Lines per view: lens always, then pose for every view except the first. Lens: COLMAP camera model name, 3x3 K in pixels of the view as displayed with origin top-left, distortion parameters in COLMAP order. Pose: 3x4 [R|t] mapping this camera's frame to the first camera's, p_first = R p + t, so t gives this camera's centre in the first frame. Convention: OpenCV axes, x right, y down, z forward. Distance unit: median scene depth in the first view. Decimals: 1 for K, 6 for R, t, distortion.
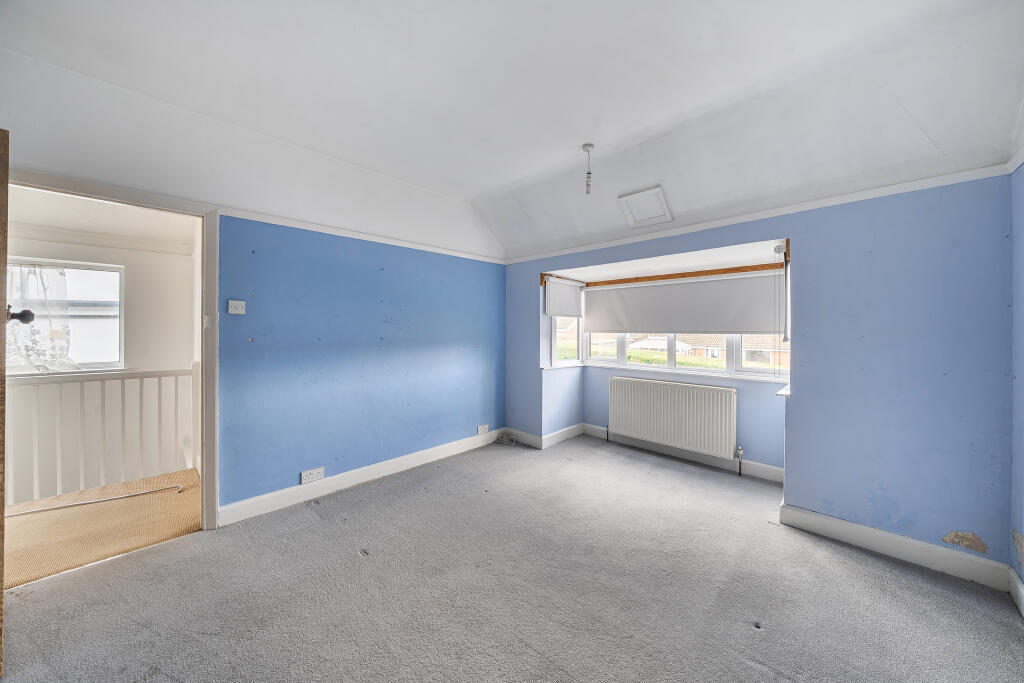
lens RADIAL K [[358.2, 0, 511.2], [0, 358.2, 333.5], [0, 0, 1]] dist [-0.000260, -0.000011]
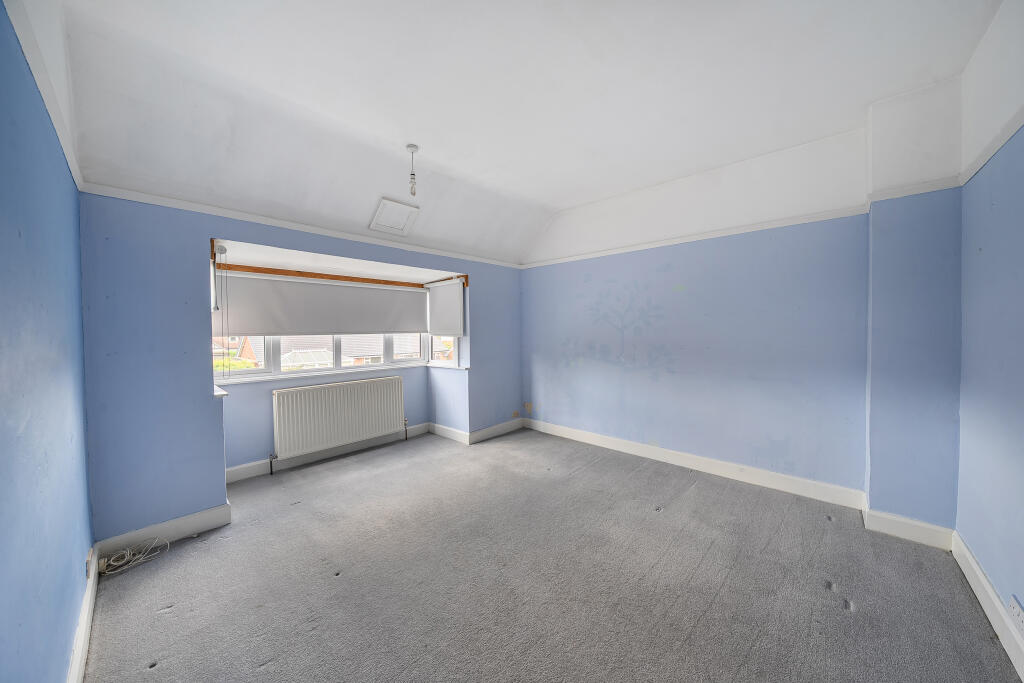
lens RADIAL K [[347.0, 0, 514.6], [0, 347.0, 336.4], [0, 0, 1]] dist [-0.005978, 0.000081]
pose [[-0.038946, -0.023942, 0.998954, -0.641721], [0.021213, 0.999468, 0.024782, -0.009941], [-0.999016, 0.022156, -0.038417, 0.633289]]
